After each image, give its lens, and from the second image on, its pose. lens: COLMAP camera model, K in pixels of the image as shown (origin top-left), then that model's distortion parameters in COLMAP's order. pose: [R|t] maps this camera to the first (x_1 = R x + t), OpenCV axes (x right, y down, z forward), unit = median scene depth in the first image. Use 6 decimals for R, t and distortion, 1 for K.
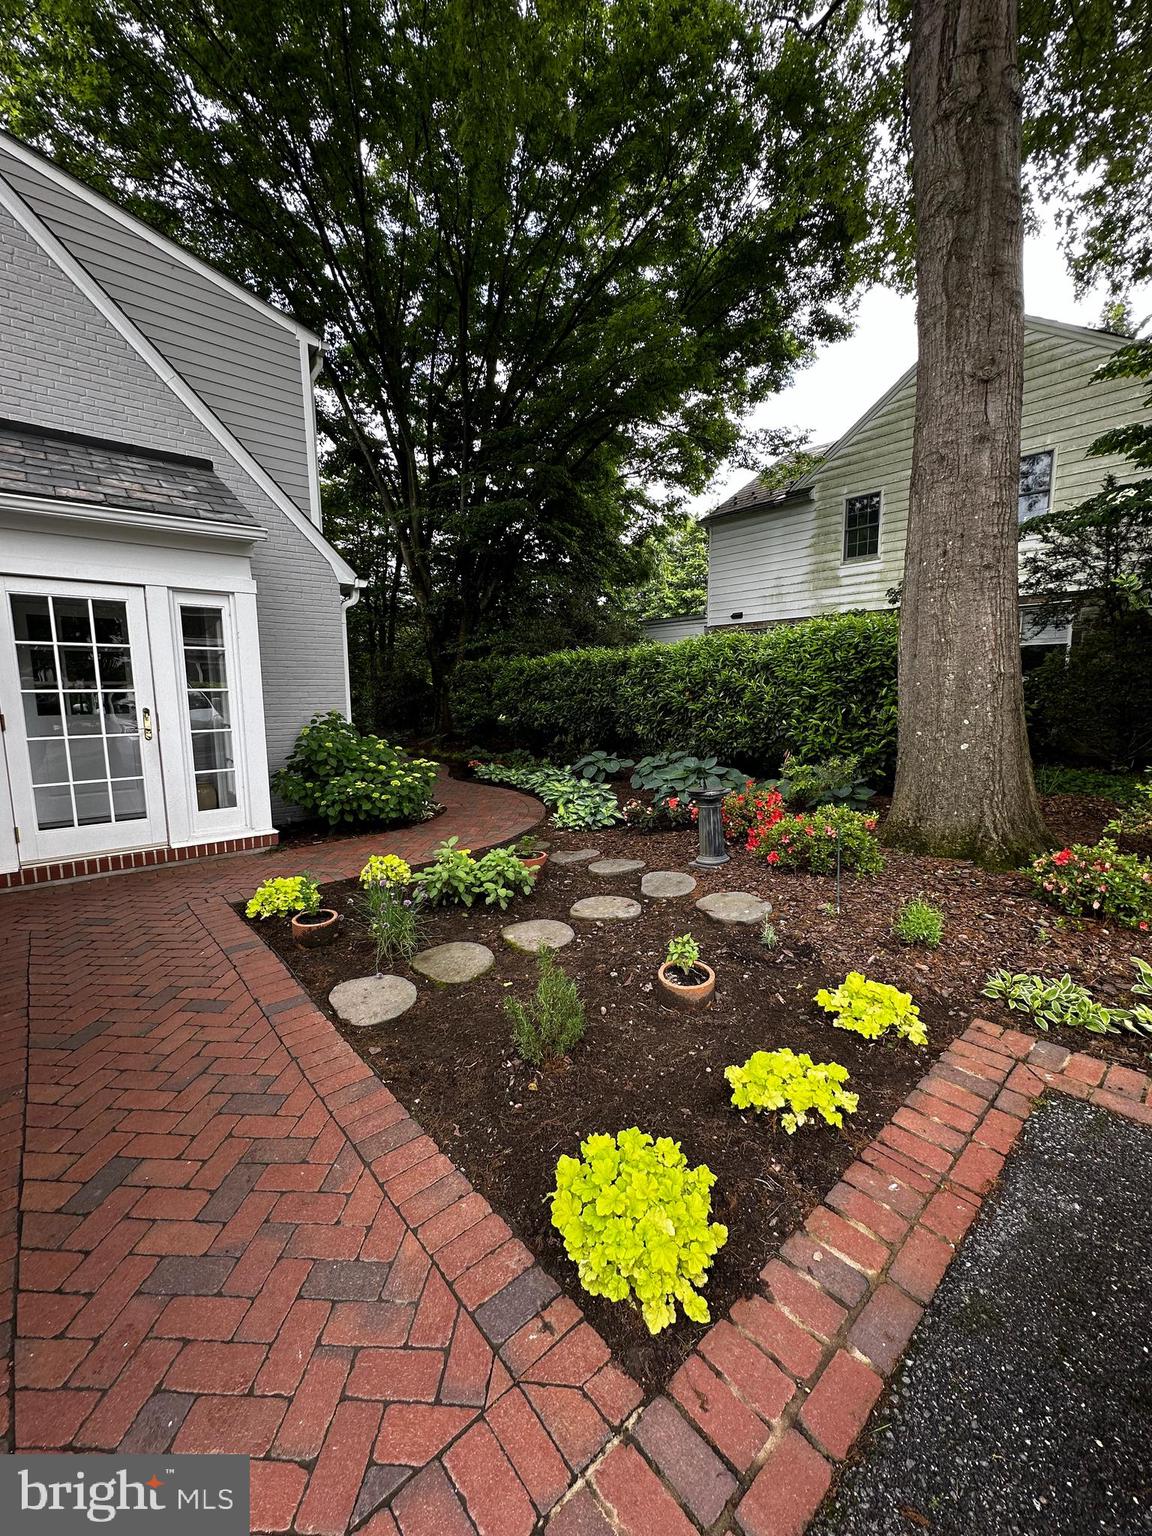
lens RADIAL K [[613.2, 0, 576.0], [0, 613.2, 768.0], [0, 0, 1]] dist [-0.000634, 0.000259]
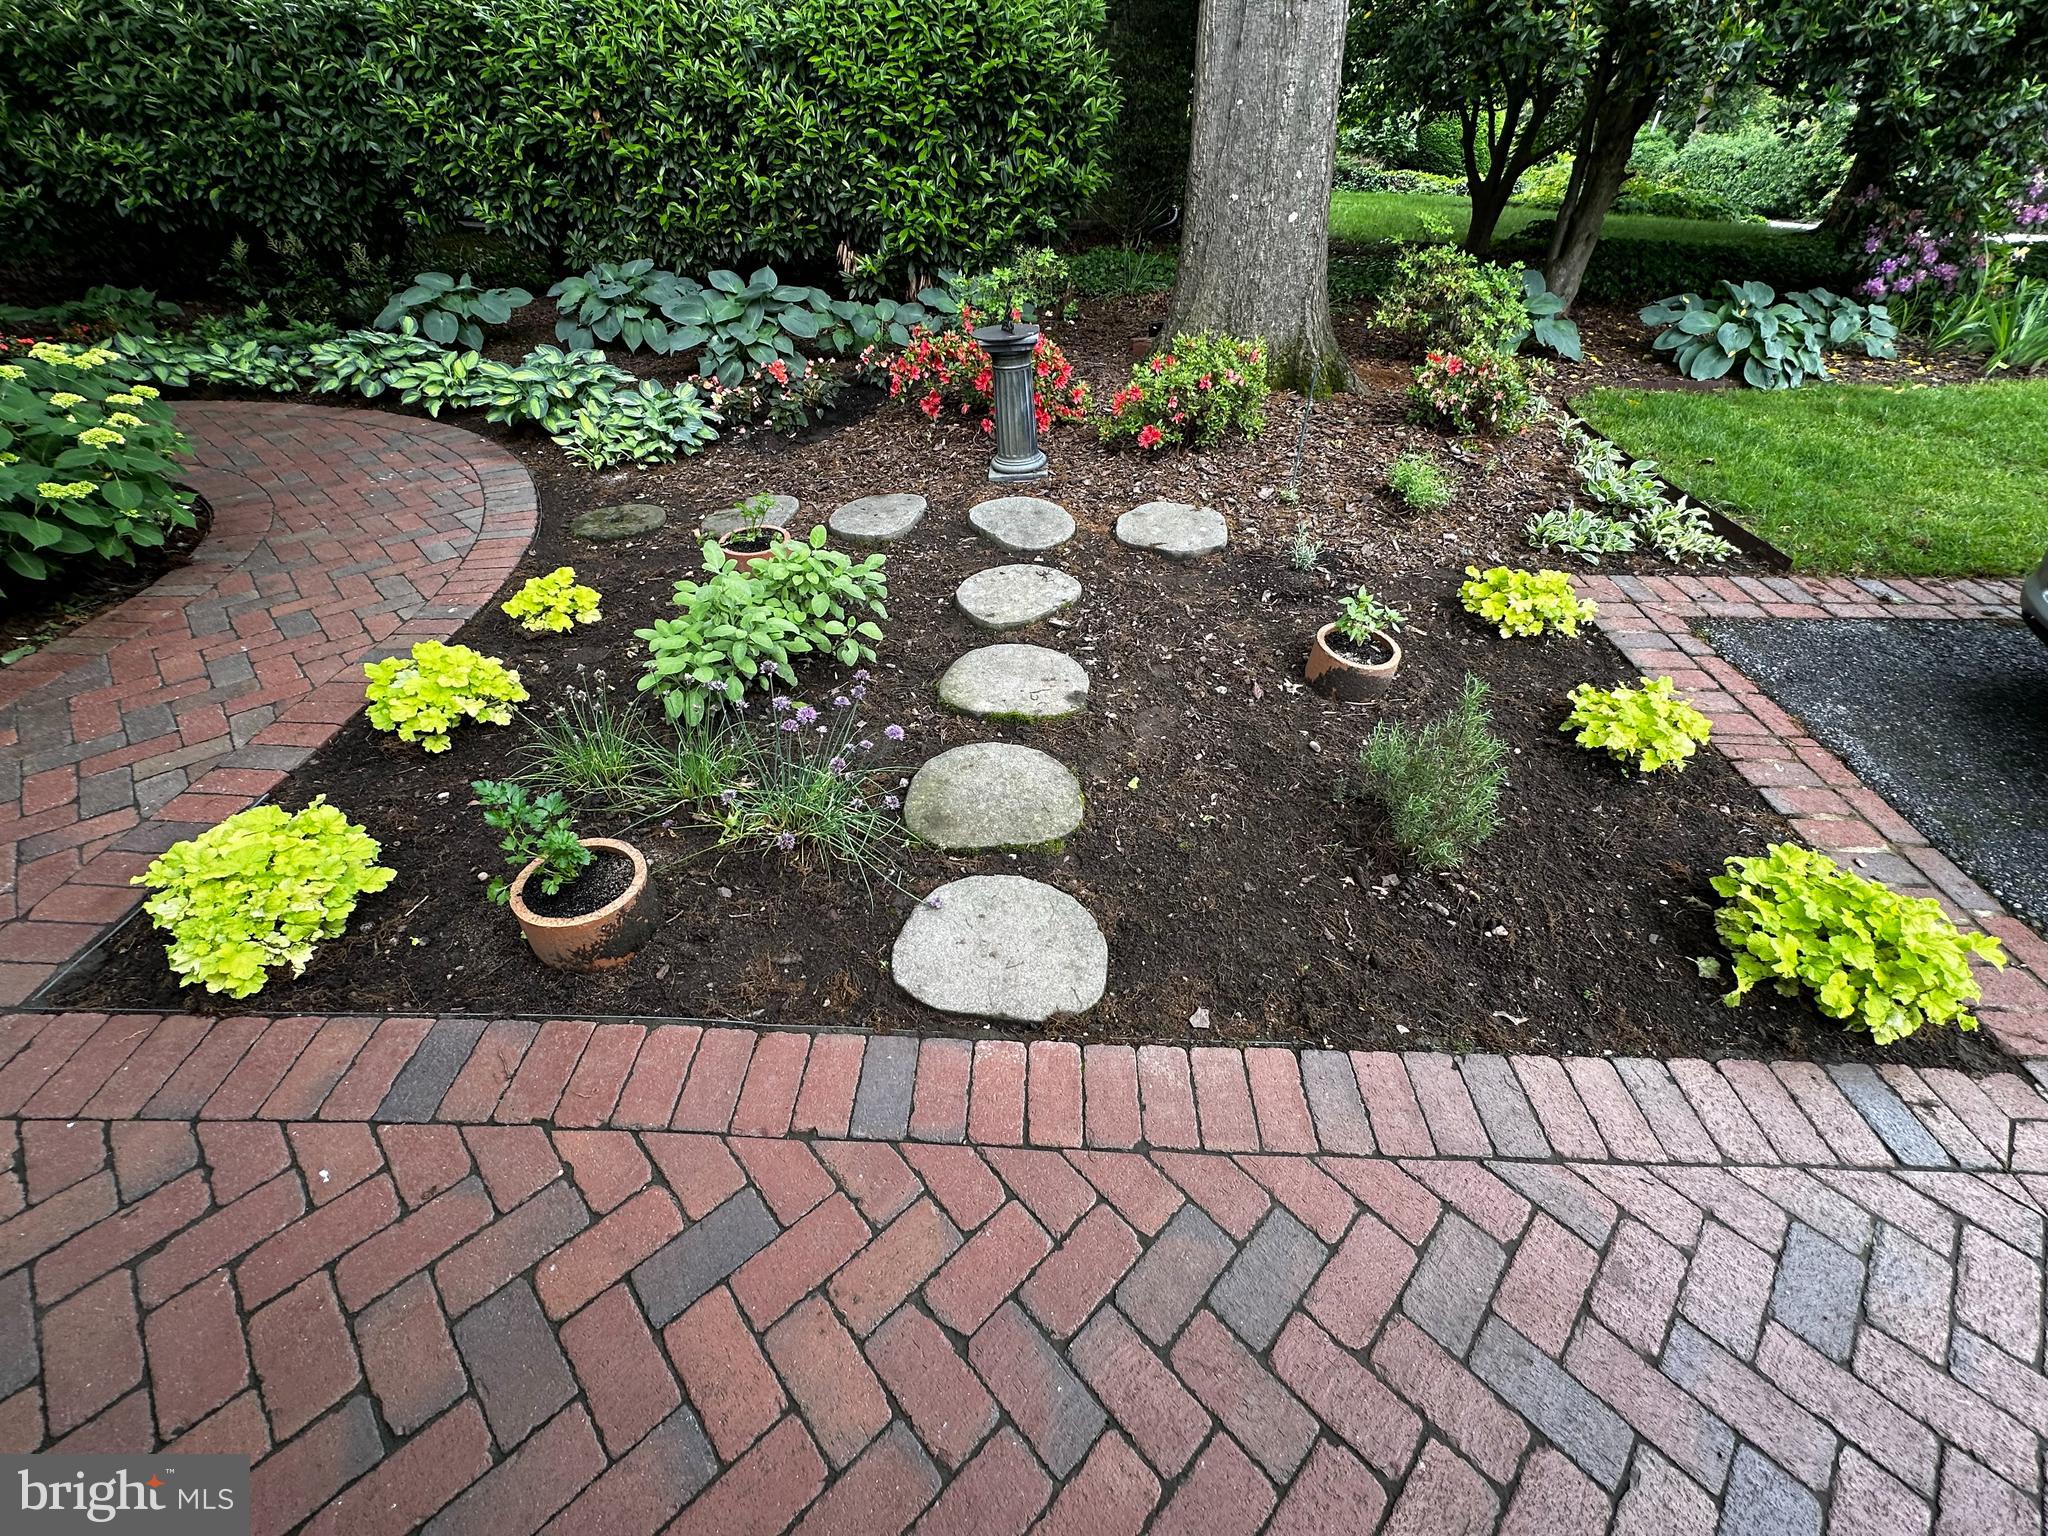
lens RADIAL K [[817.6, 0, 1024.0], [0, 817.6, 768.0], [0, 0, 1]] dist [-0.000634, 0.000259]
pose [[0.667517, -0.446281, 0.596033, -0.420494], [0.074192, 0.836360, 0.543137, -0.038193], [-0.740889, -0.318332, 0.591395, 0.460137]]
